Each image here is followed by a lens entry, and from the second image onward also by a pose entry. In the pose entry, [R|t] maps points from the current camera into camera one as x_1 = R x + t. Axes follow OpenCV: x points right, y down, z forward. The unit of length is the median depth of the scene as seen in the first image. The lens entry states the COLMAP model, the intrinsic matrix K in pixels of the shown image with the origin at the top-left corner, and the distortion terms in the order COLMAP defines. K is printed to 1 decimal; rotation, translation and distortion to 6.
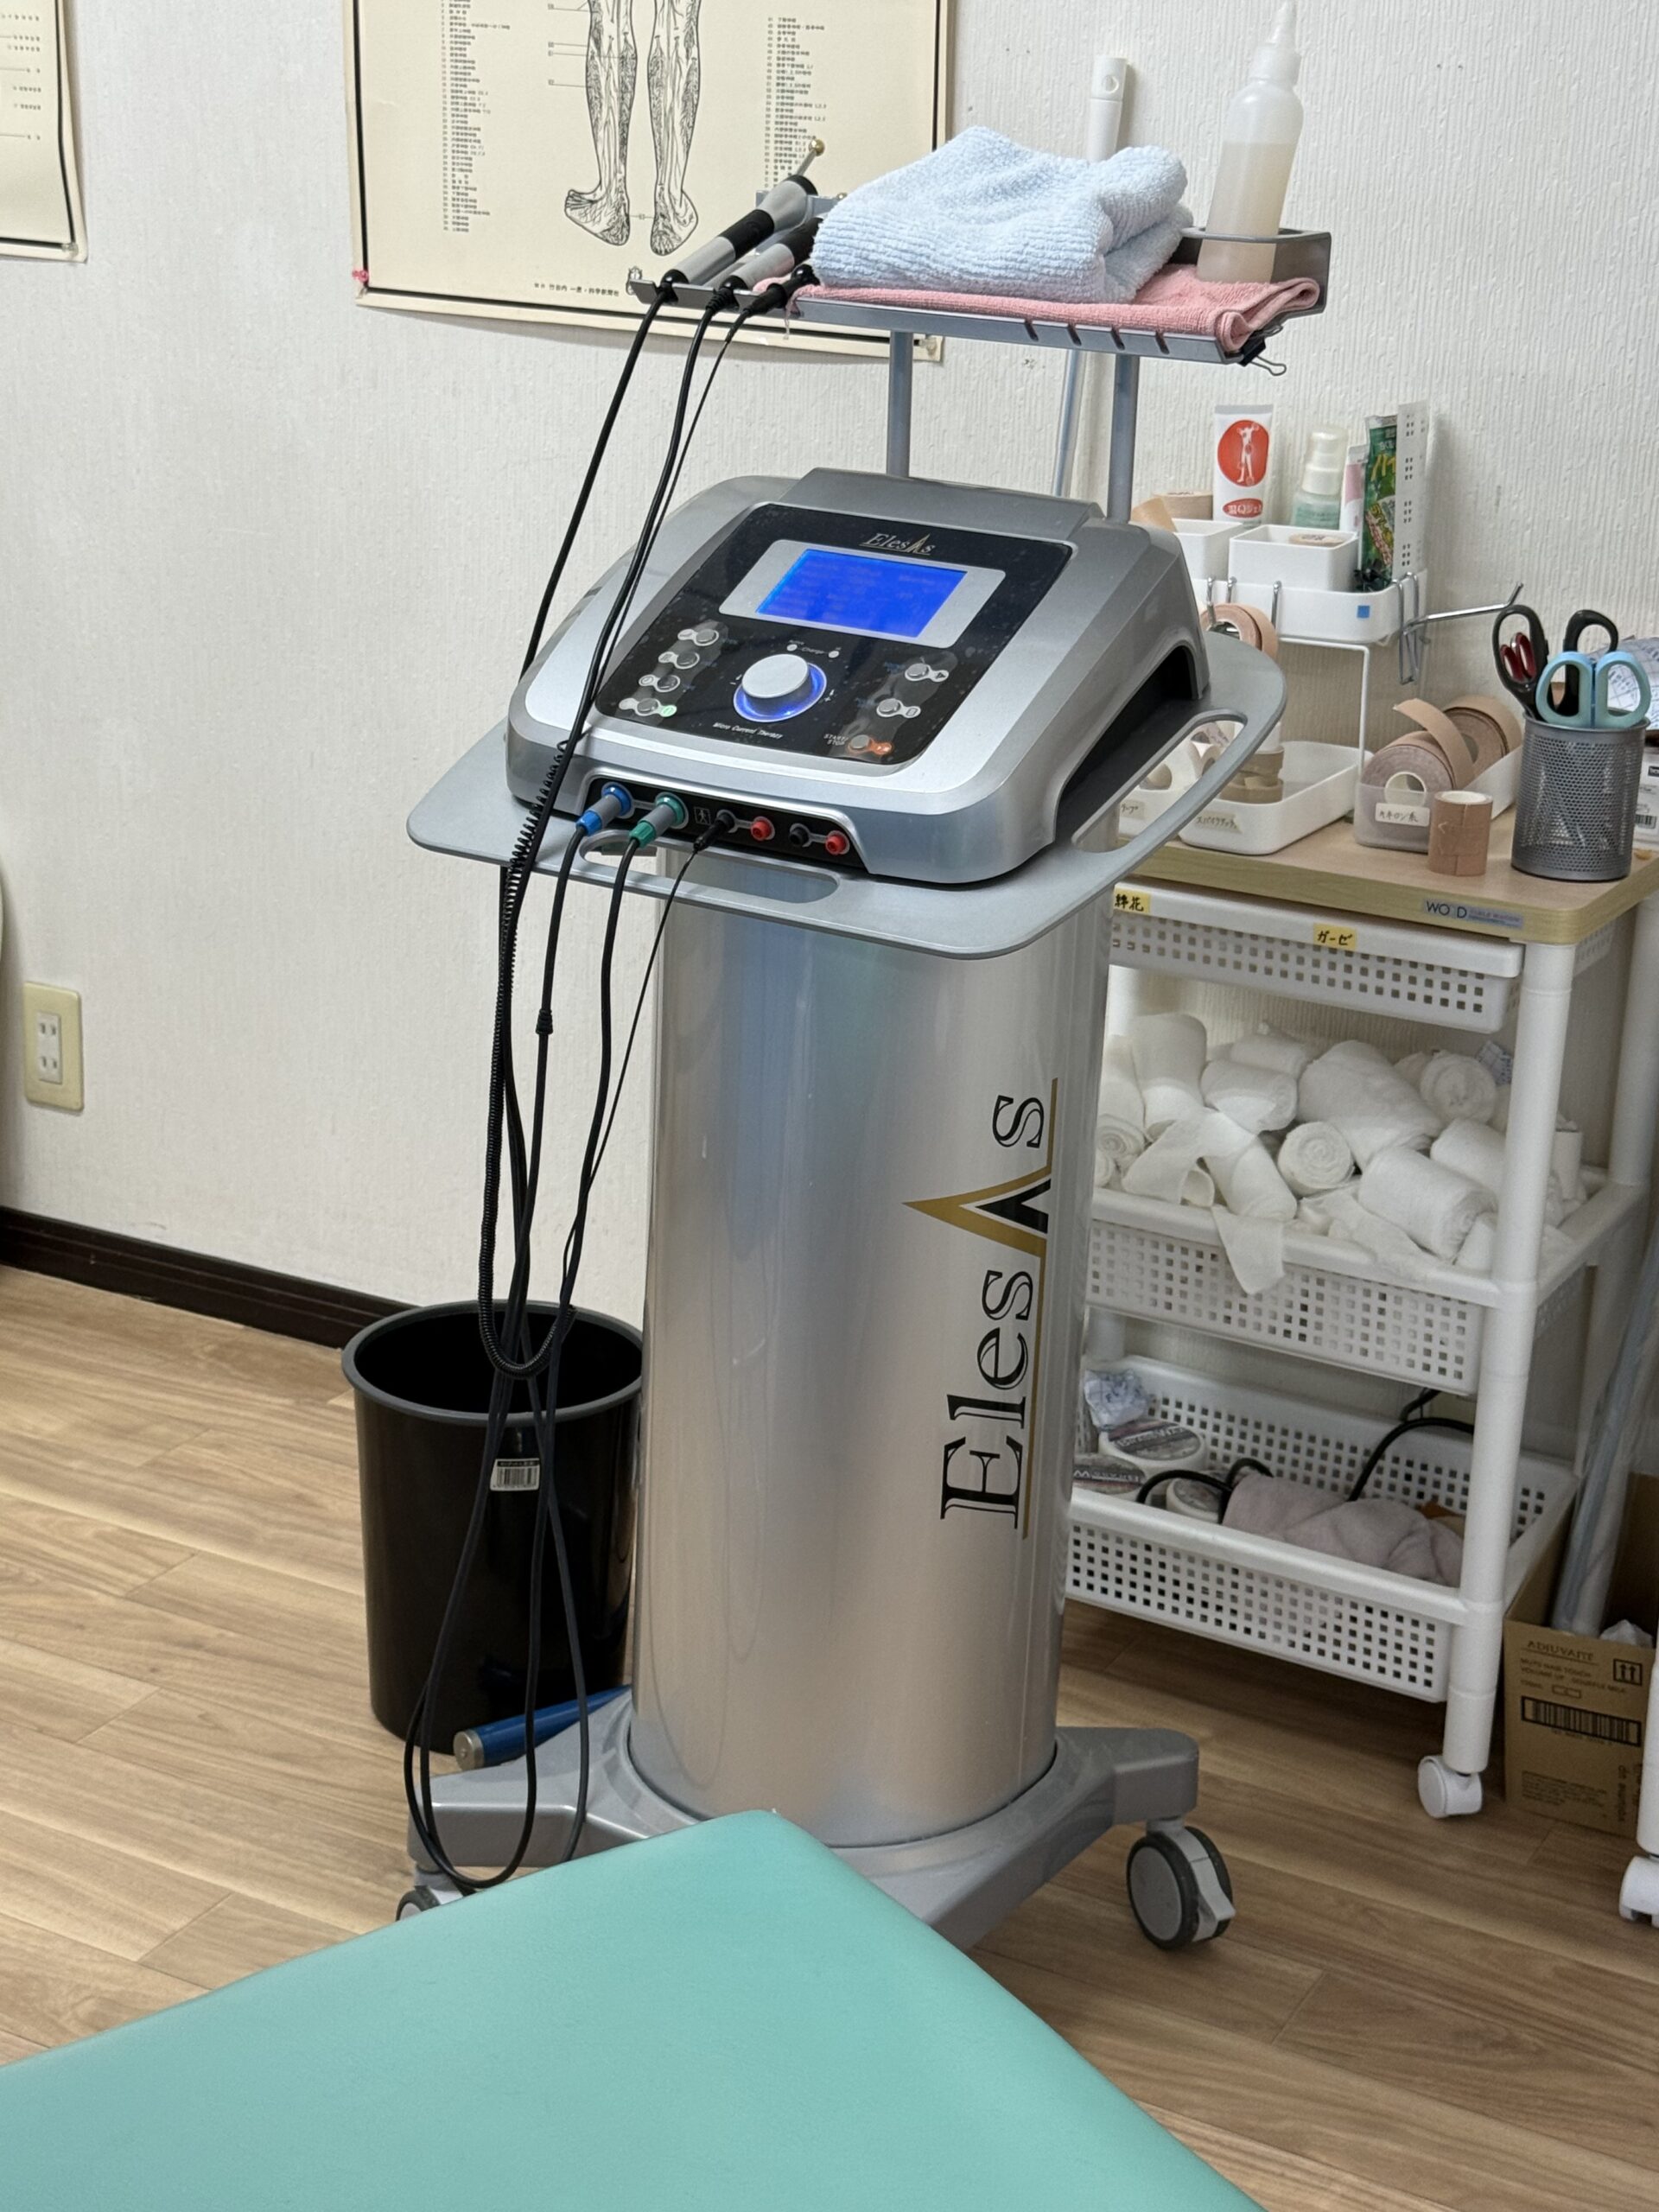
lens RADIAL K [[3382.9, 0, 828.1], [0, 3382.9, 1107.7], [0, 0, 1]] dist [0.149003, 0.000000]
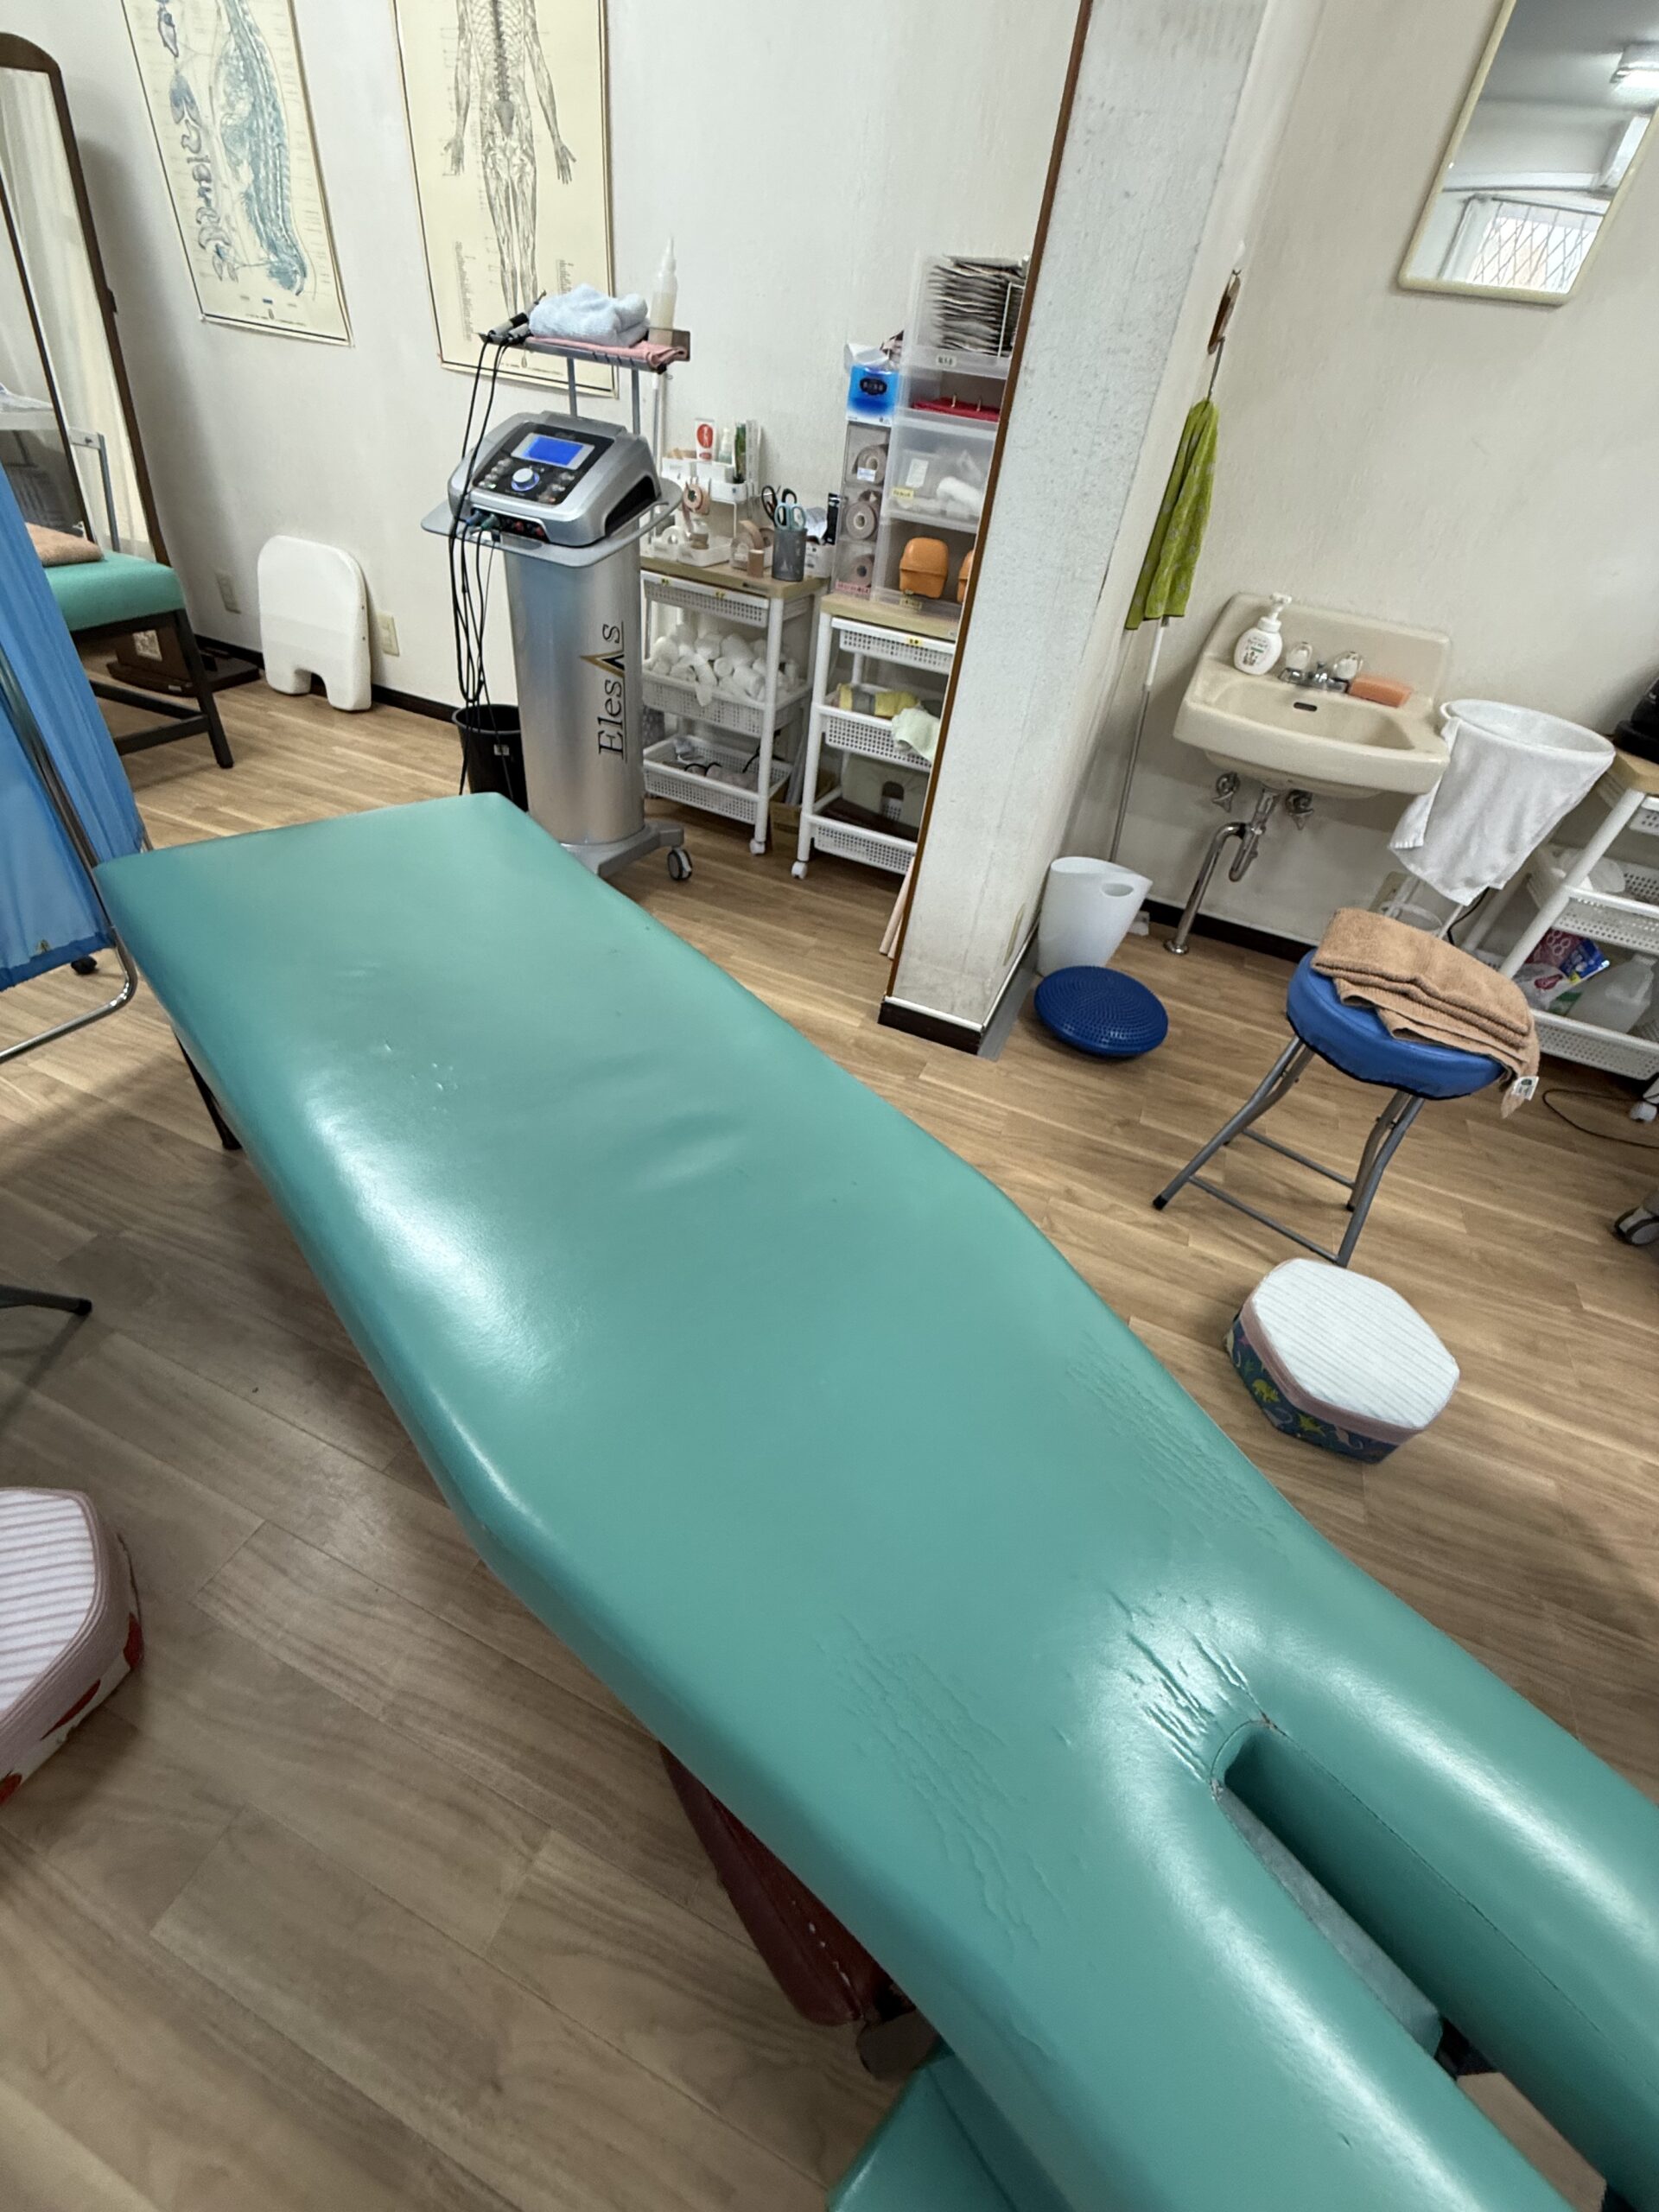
lens RADIAL K [[872.8, 0, 831.5], [0, 872.8, 1102.4], [0, 0, 1]] dist [0.001911, -0.000243]
pose [[0.993265, -0.001772, 0.115847, 0.162312], [-0.042686, 0.923951, 0.380122, 0.091255], [-0.107710, -0.382507, 0.917653, -0.058434]]
